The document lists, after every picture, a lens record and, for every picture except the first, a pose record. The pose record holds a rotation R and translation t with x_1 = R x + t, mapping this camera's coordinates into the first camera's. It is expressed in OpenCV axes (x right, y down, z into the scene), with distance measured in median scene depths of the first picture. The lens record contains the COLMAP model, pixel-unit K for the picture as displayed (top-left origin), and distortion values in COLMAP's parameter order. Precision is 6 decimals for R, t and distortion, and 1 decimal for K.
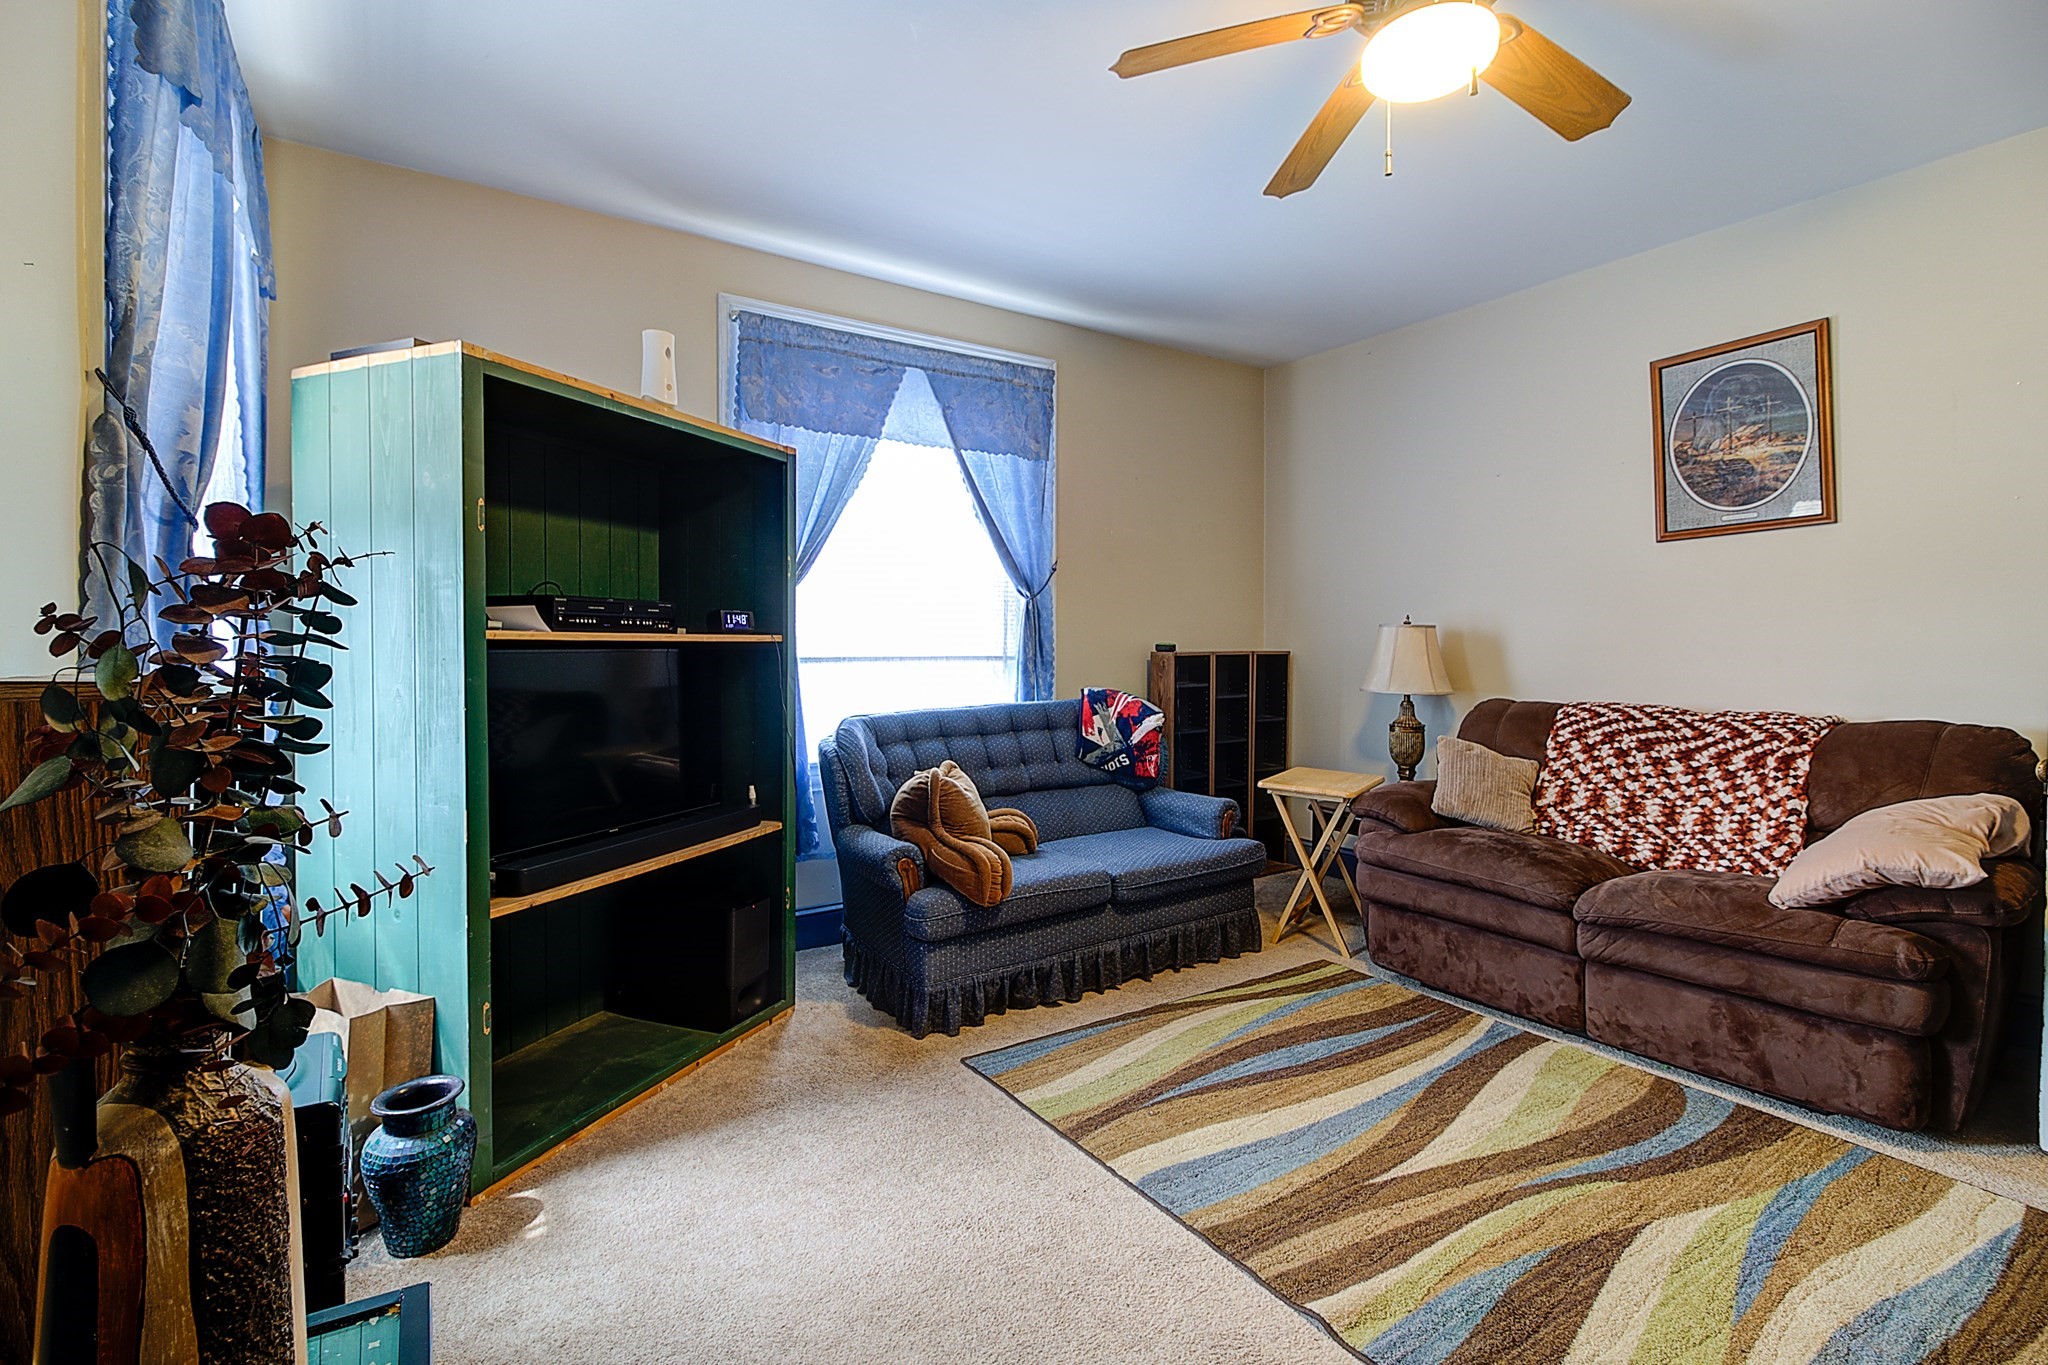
lens RADIAL K [[946.5, 0, 1032.9], [0, 946.5, 655.2], [0, 0, 1]] dist [0.025748, -0.016433]
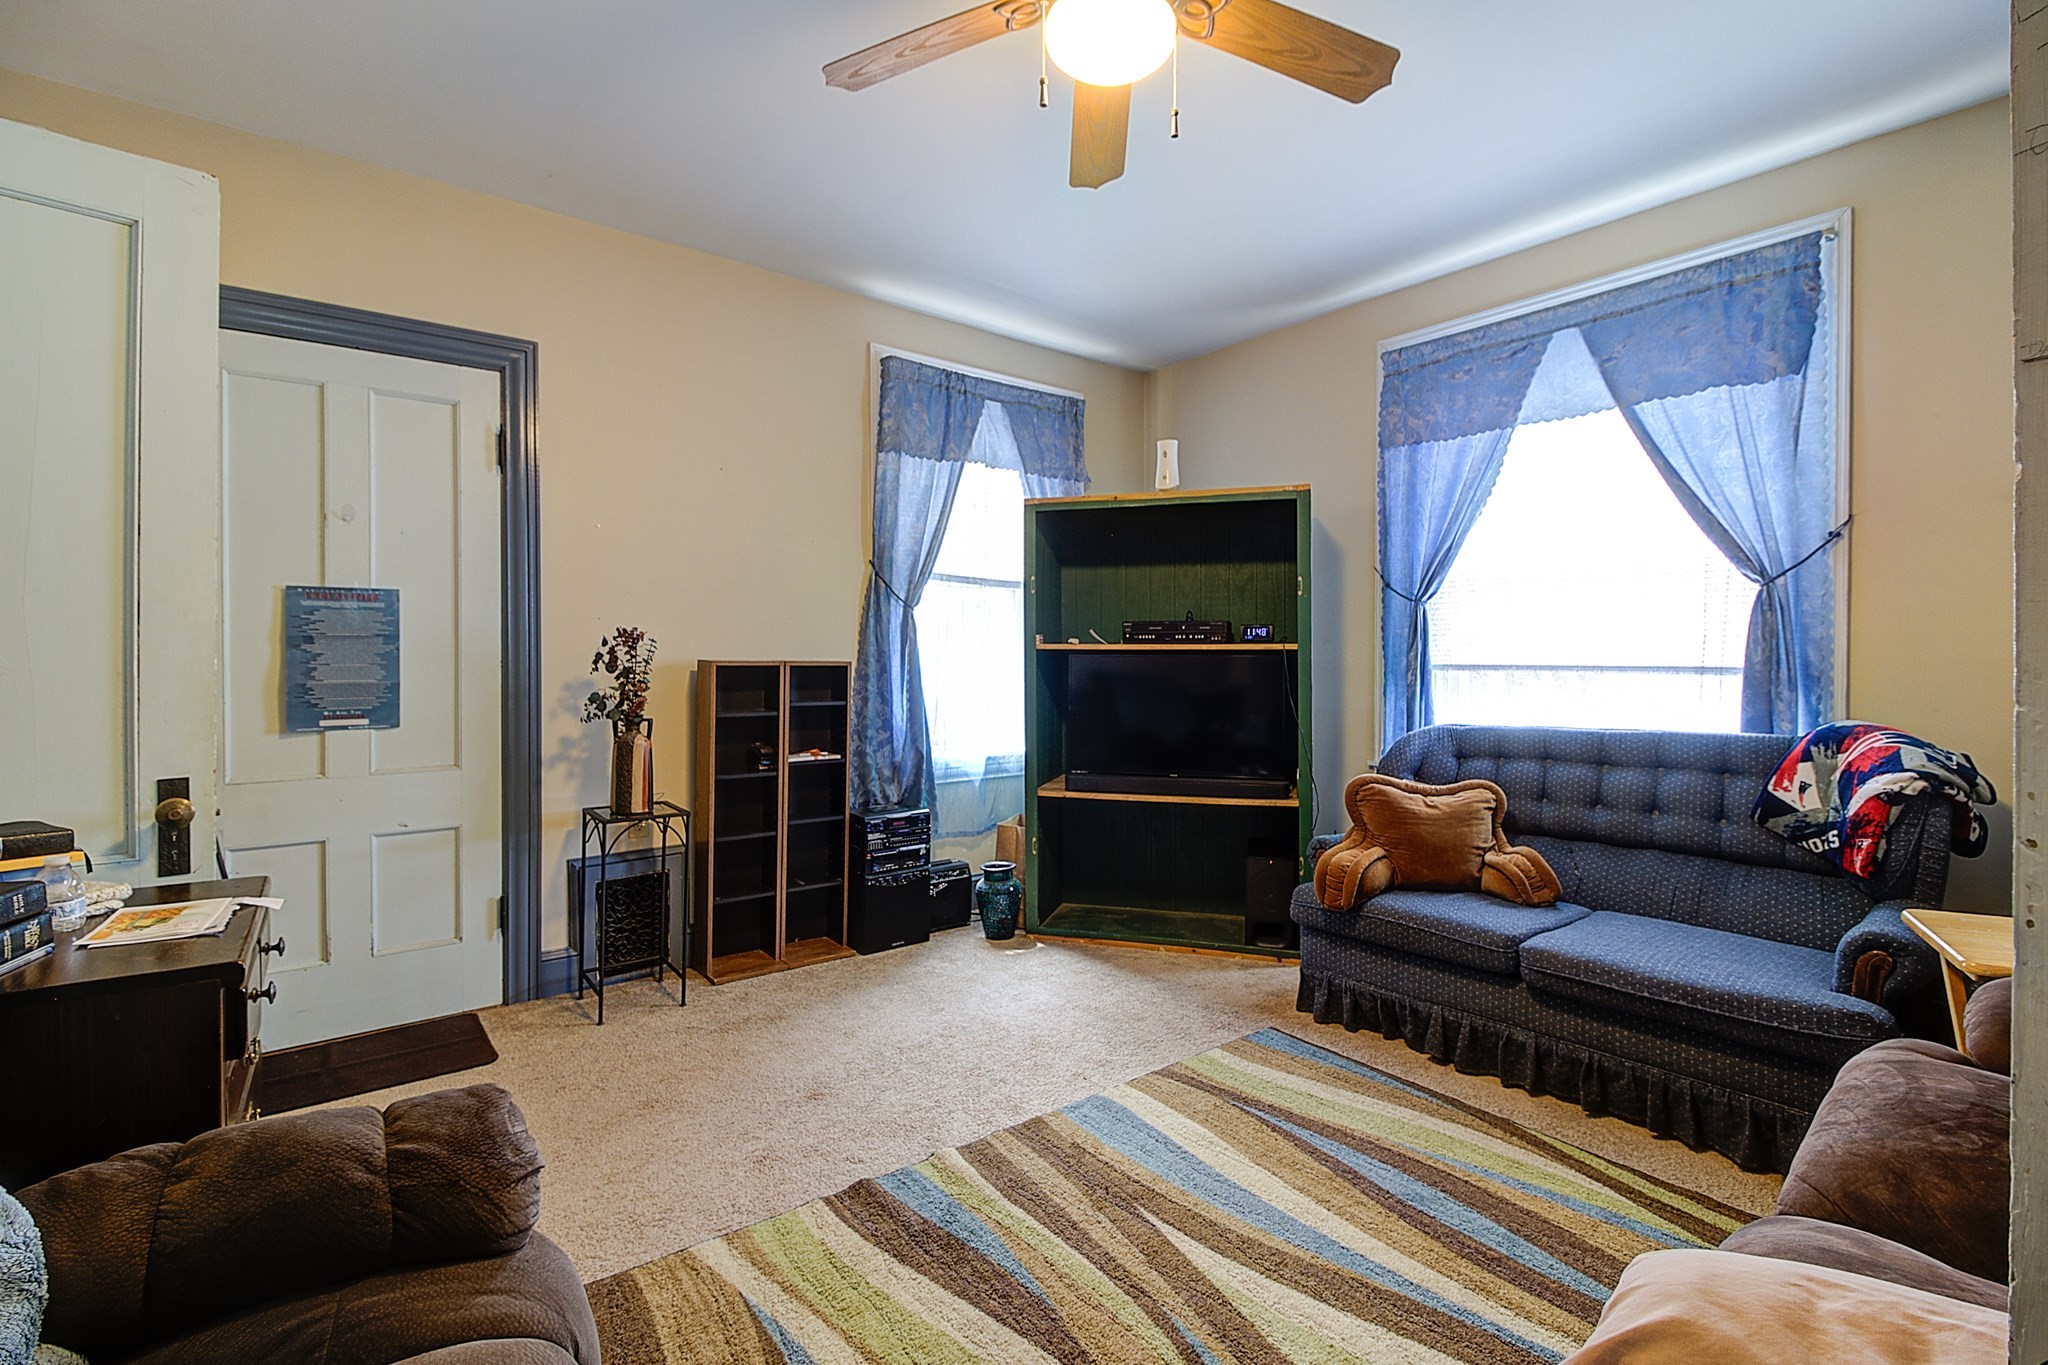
lens RADIAL K [[1013.1, 0, 1024.0], [0, 1013.1, 682.5], [0, 0, 1]] dist [-0.017802, -0.000255]
pose [[0.031314, 0.027502, -0.999131, 0.848666], [-0.012752, 0.999551, 0.027114, -0.002406], [0.999428, 0.011892, 0.031651, 0.530806]]
